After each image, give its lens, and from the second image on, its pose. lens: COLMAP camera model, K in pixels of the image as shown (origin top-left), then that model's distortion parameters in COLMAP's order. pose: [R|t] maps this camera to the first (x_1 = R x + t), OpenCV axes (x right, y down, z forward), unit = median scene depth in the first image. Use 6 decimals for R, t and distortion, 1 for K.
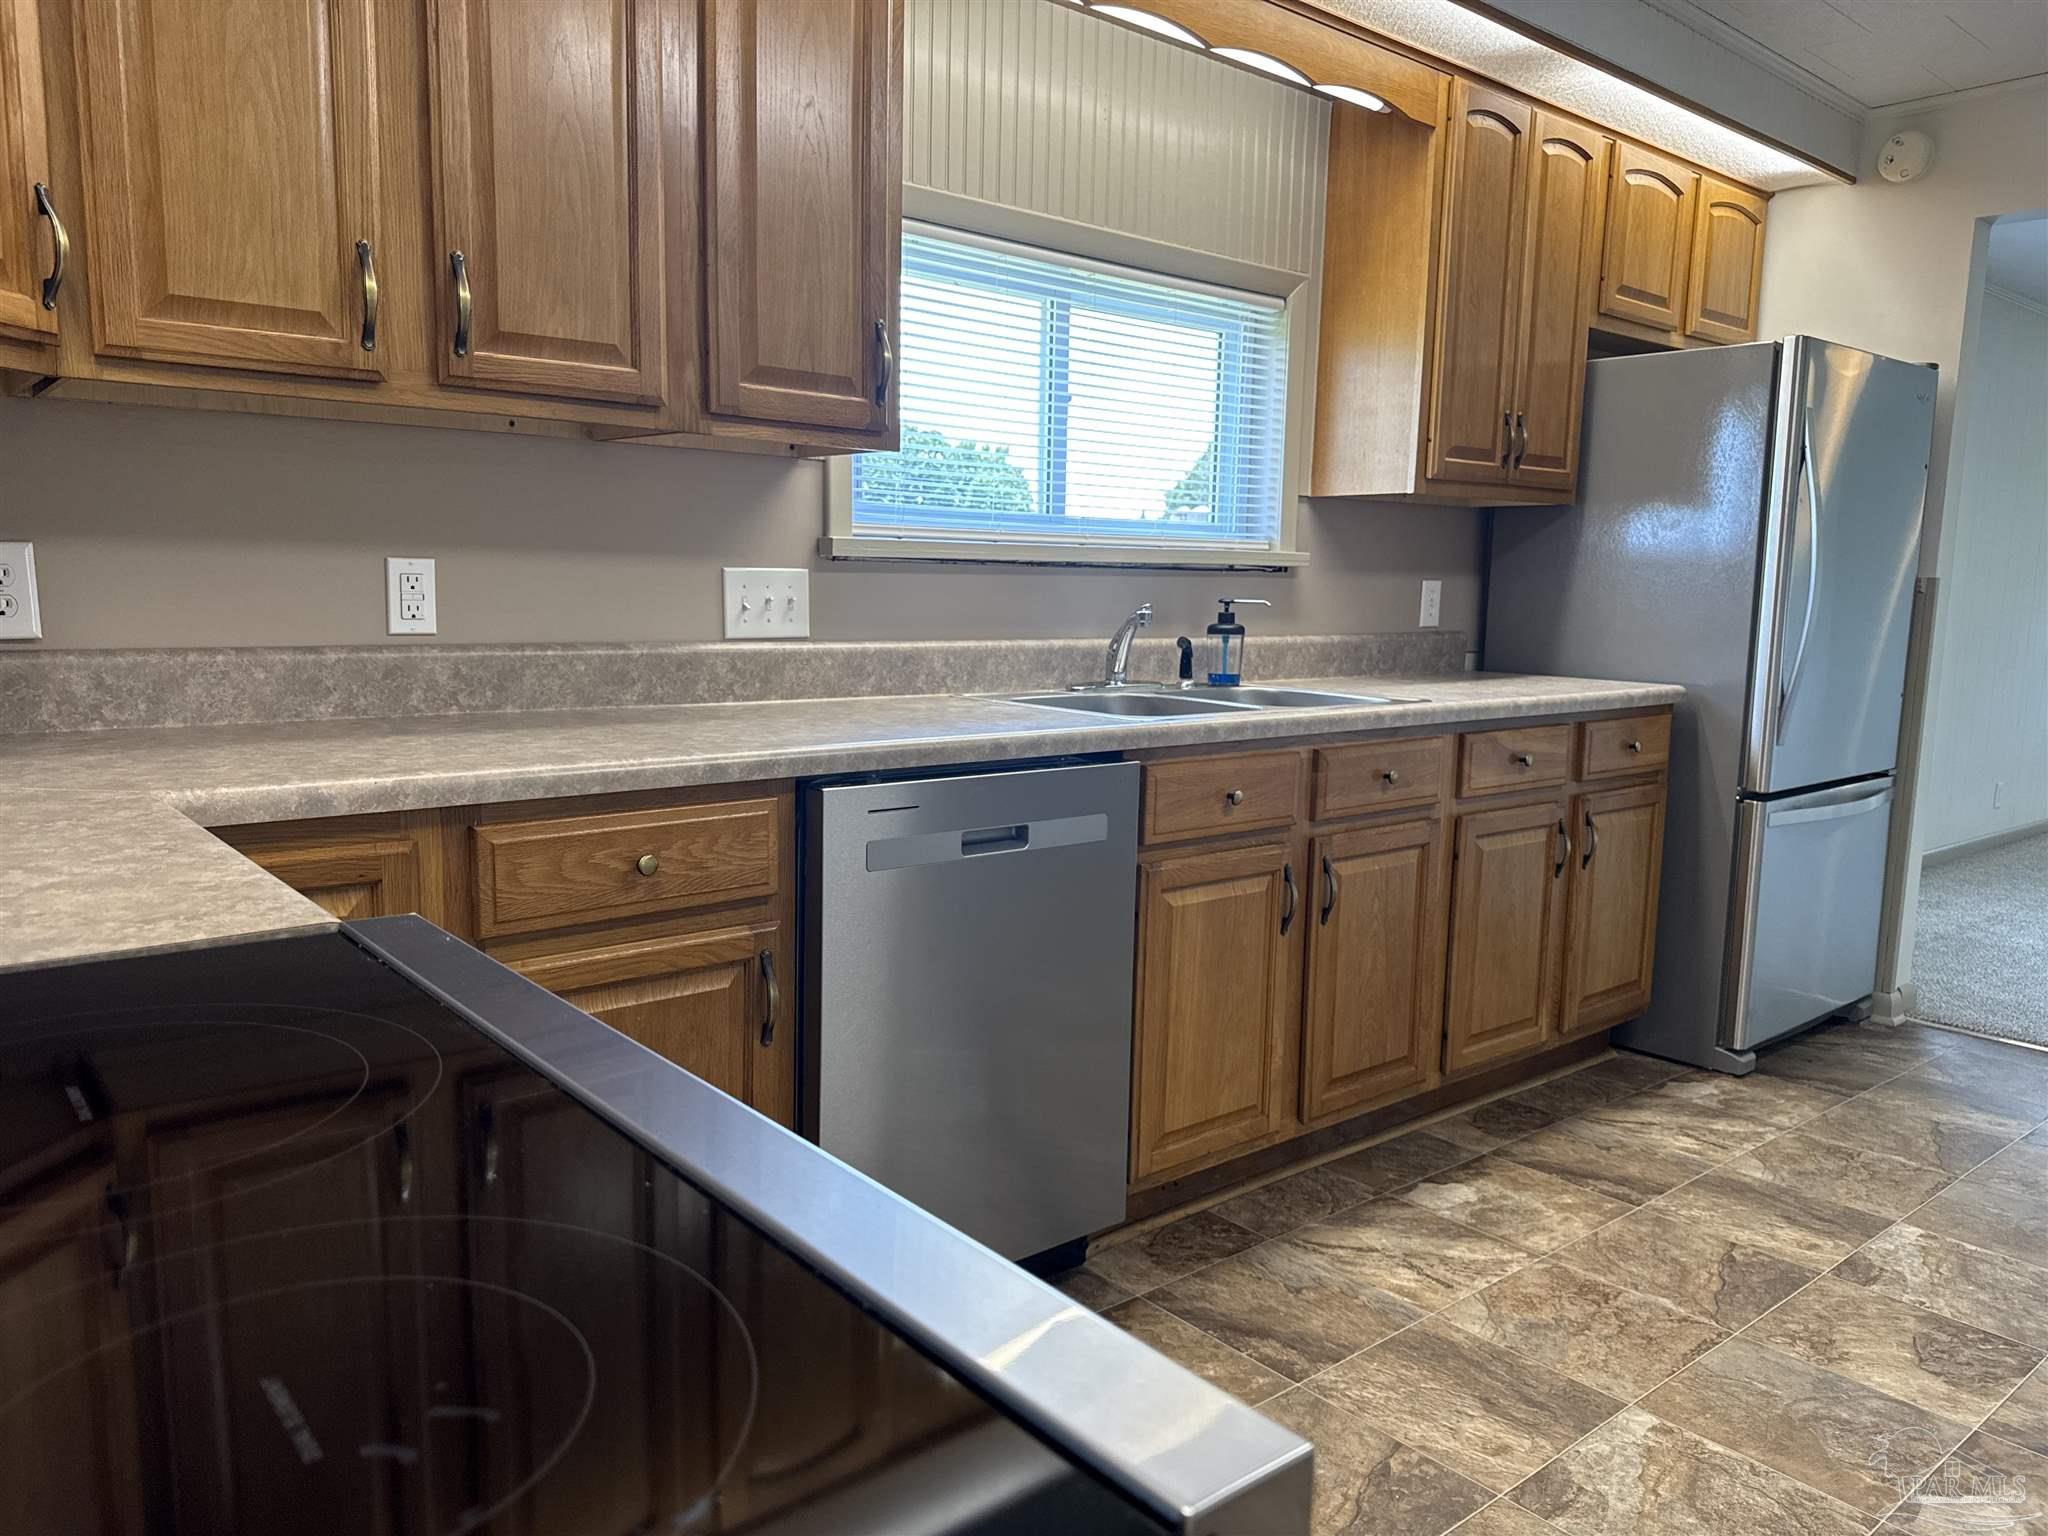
lens RADIAL K [[1460.3, 0, 1047.2], [0, 1460.3, 765.9], [0, 0, 1]] dist [0.085676, -0.103946]
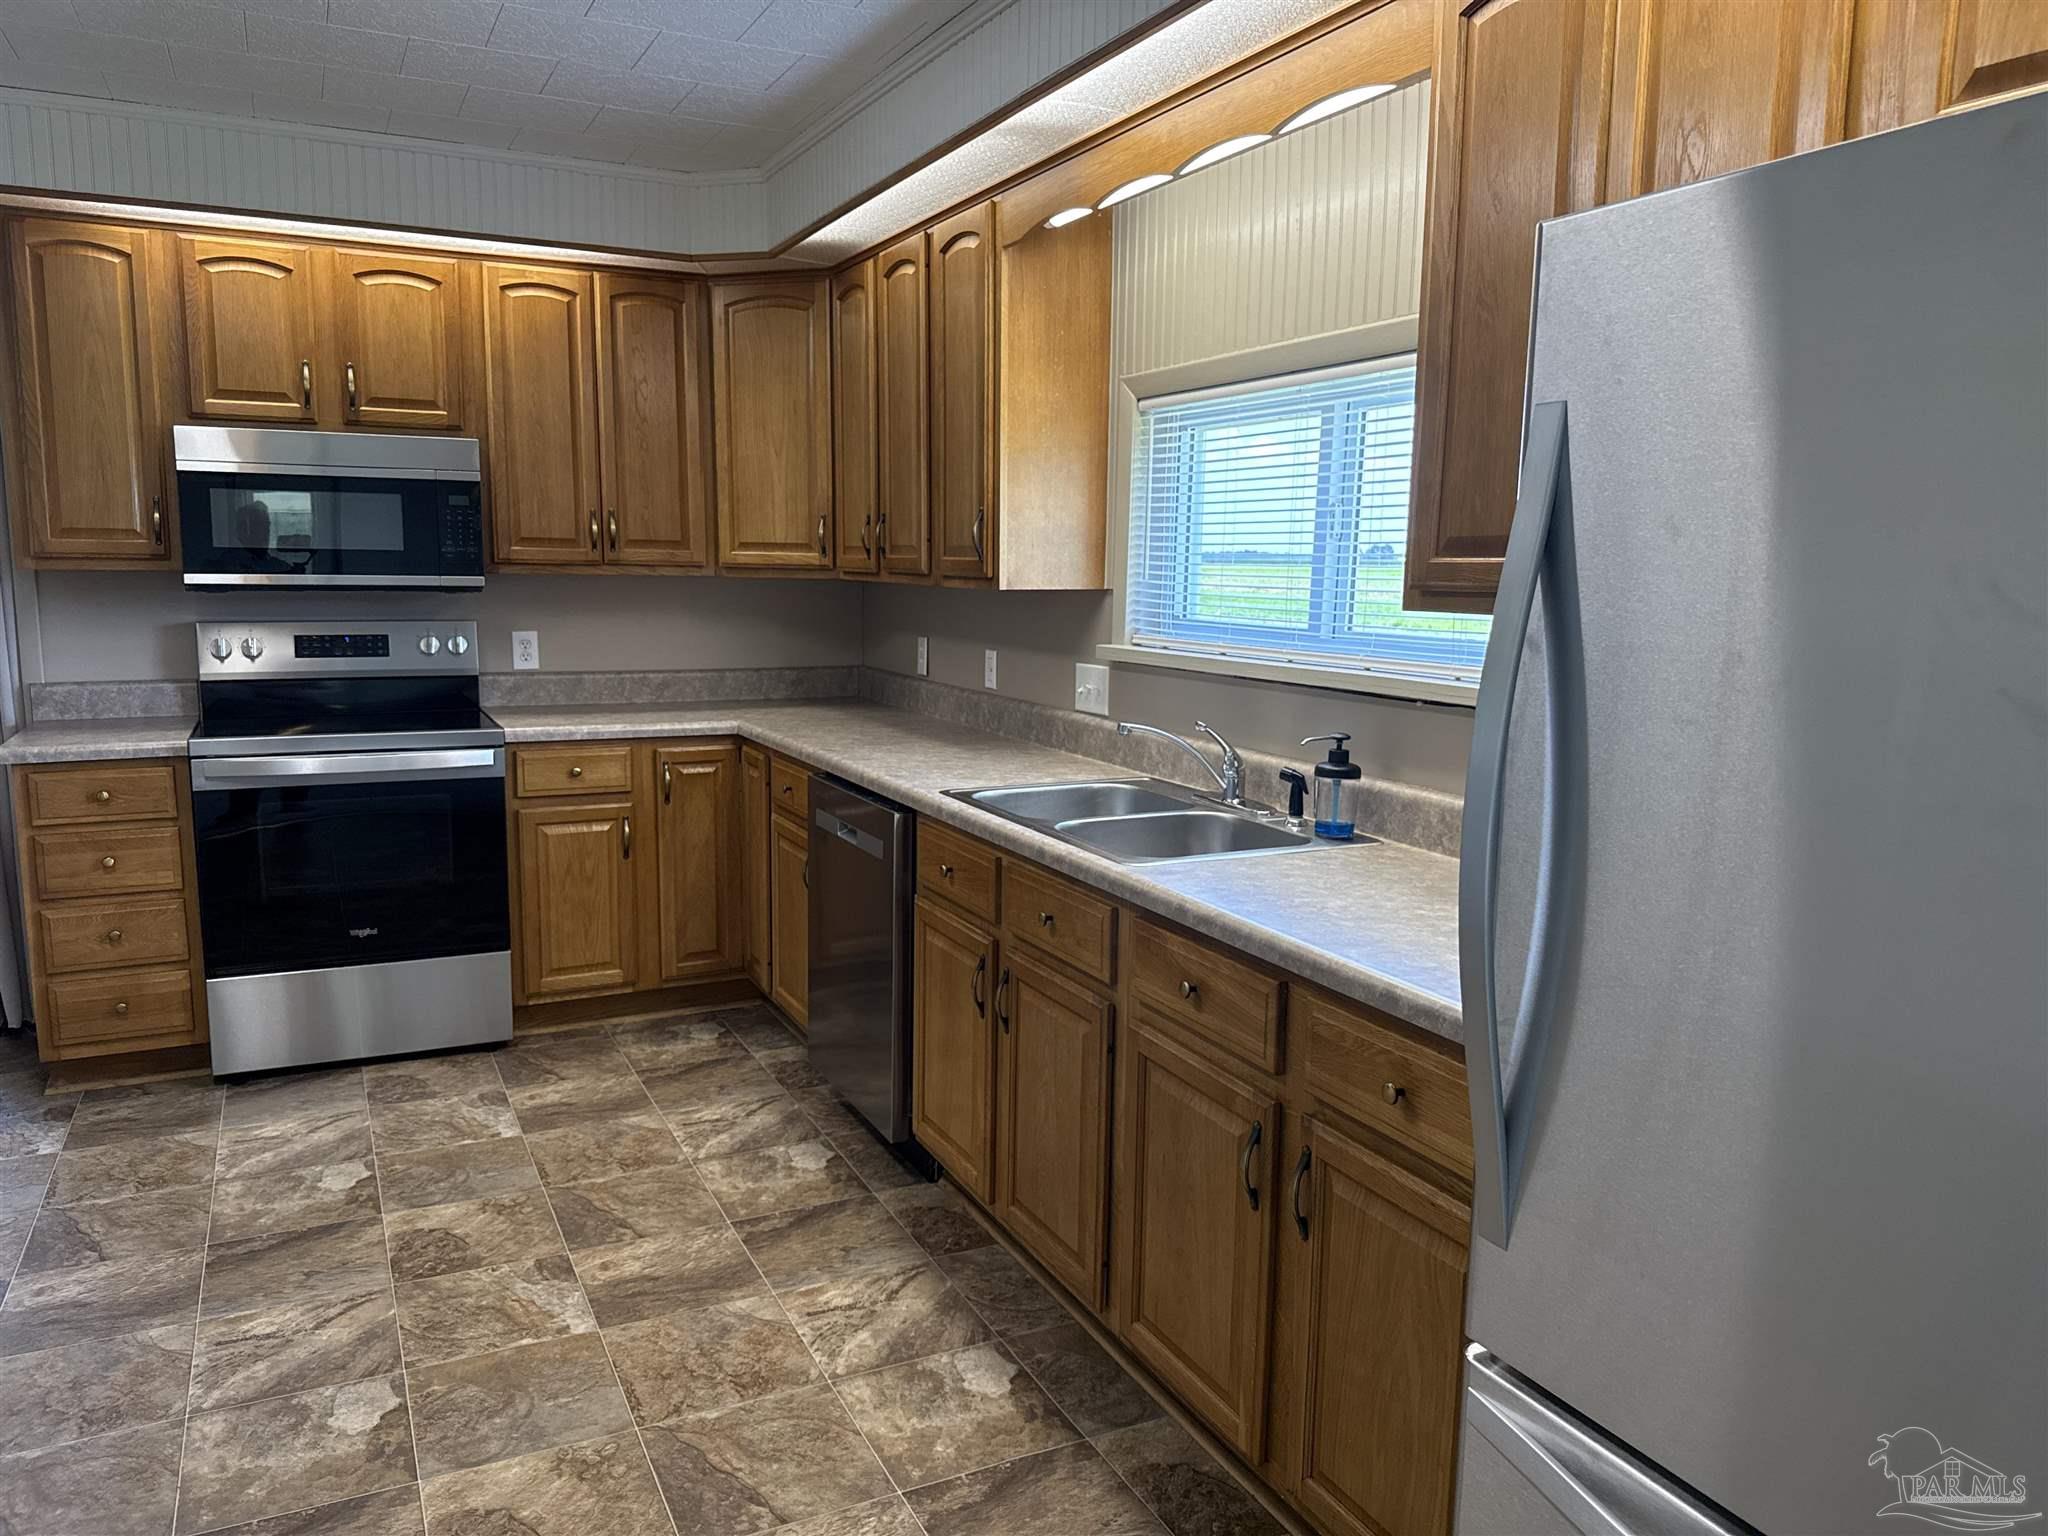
lens RADIAL K [[1430.7, 0, 1019.0], [0, 1430.7, 772.5], [0, 0, 1]] dist [0.129081, -0.244686]
pose [[-0.248964, 0.120781, -0.960952, 1.164532], [-0.144325, 0.976489, 0.160126, -0.240452], [0.957699, 0.178555, -0.225679, 1.233860]]
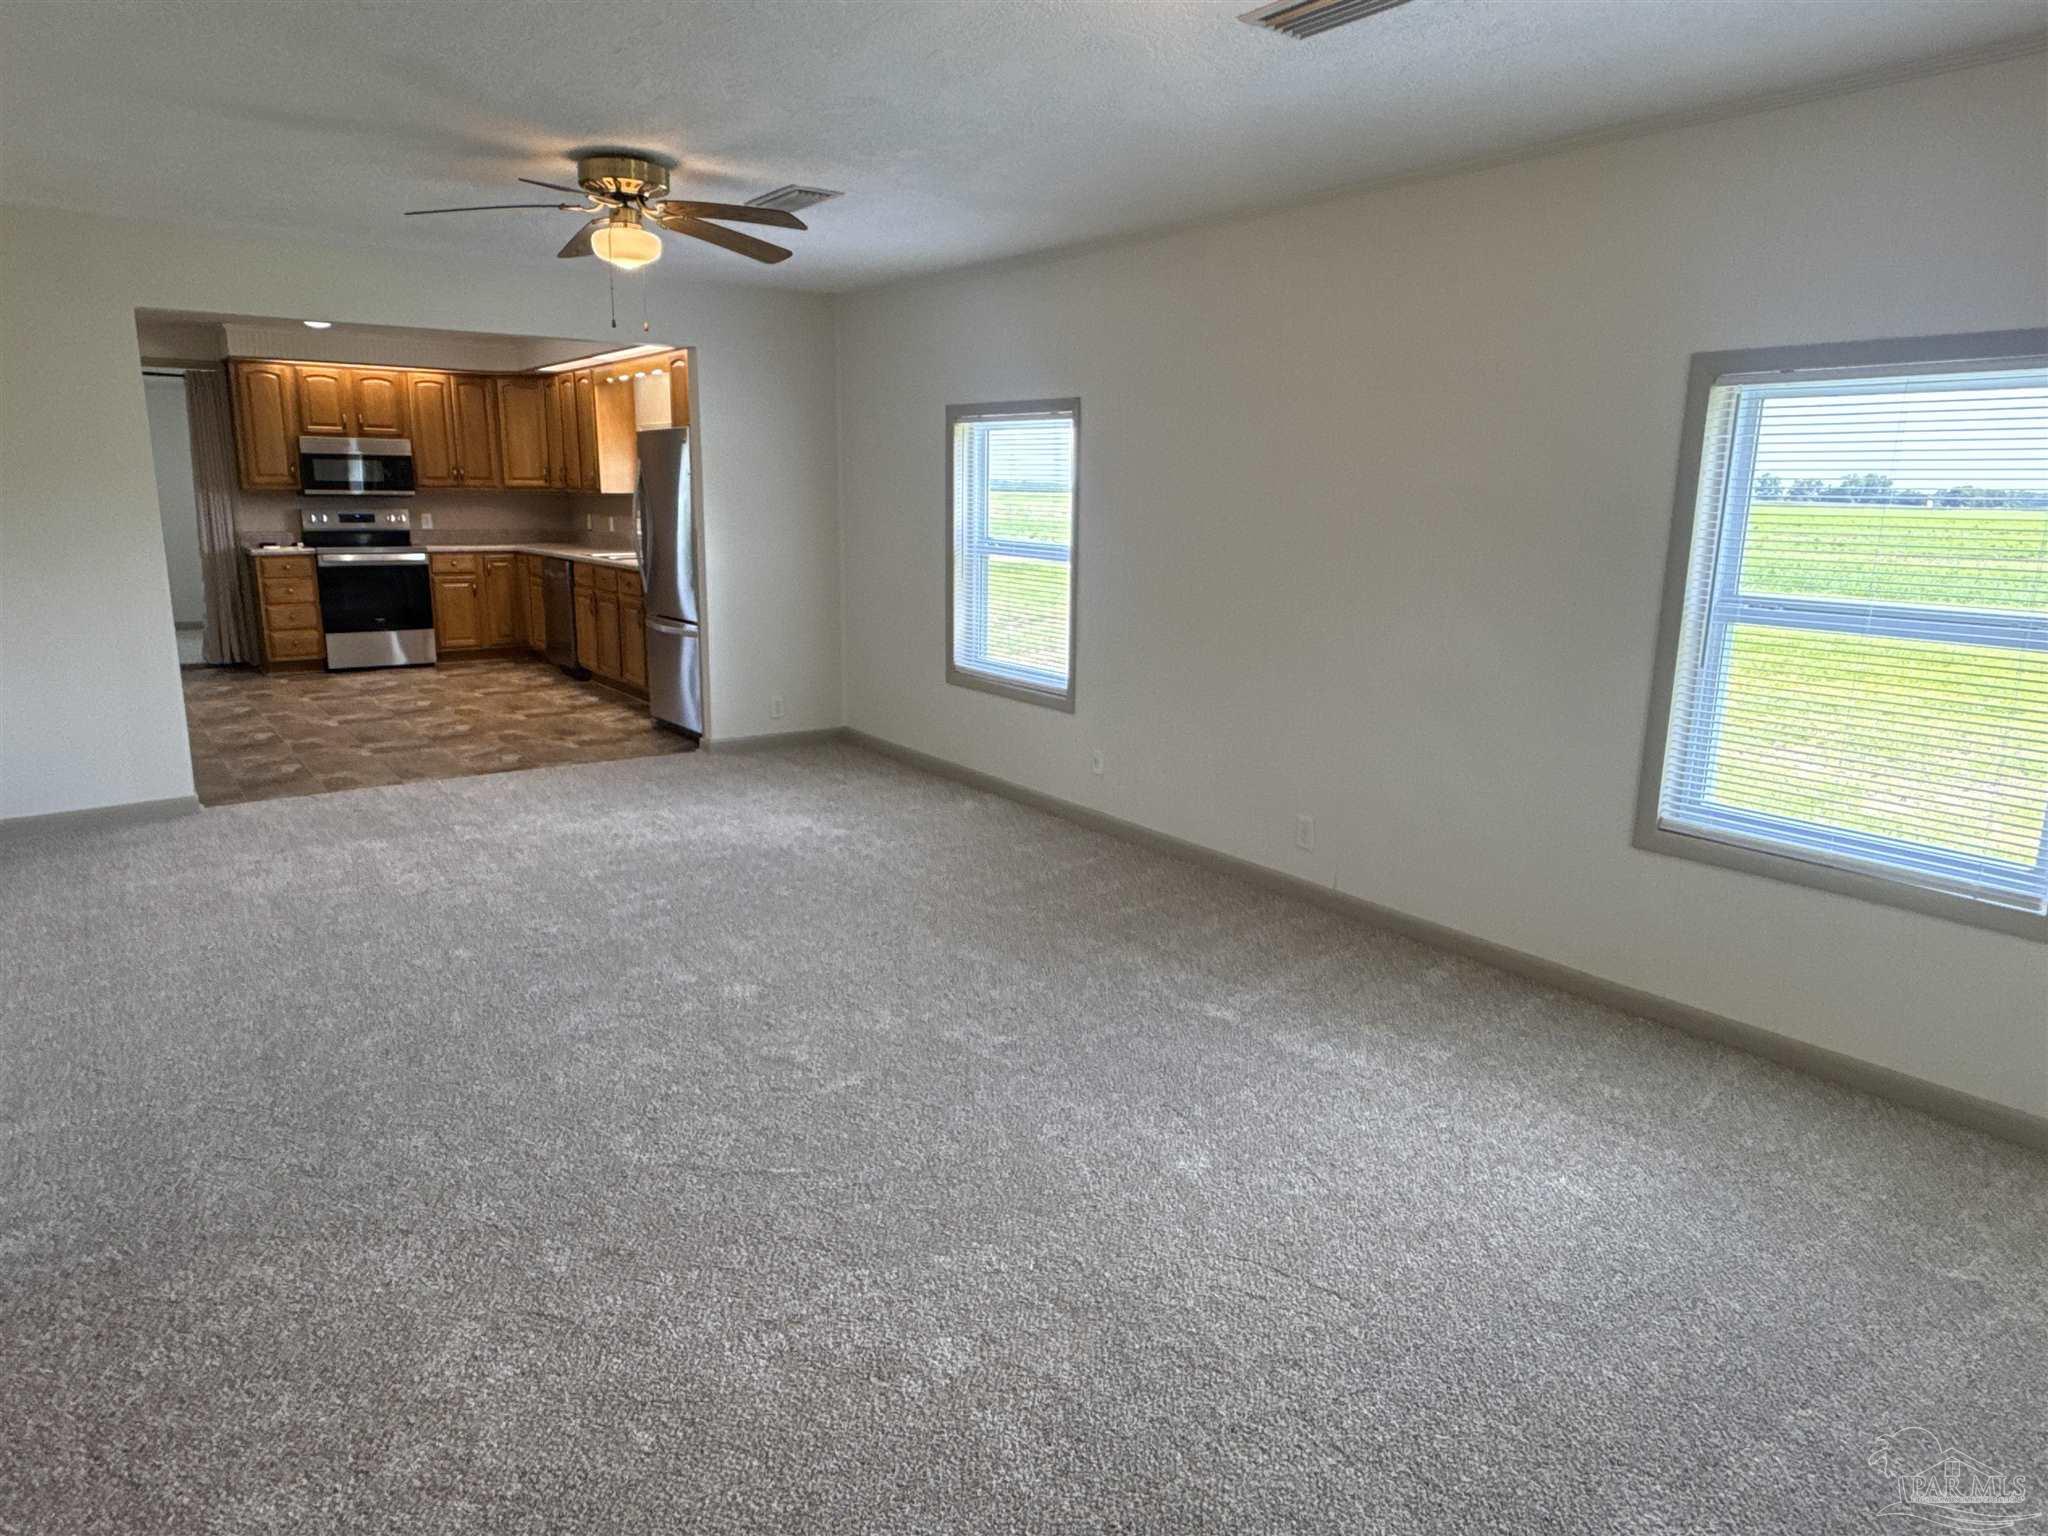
lens RADIAL K [[1277.0, 0, 1012.4], [0, 1277.0, 772.3], [0, 0, 1]] dist [-0.003231, 0.001489]
pose [[-0.080137, 0.198212, -0.976878, 3.491297], [-0.143180, 0.967578, 0.208070, -0.346789], [0.986447, 0.156544, -0.049158, 2.347000]]
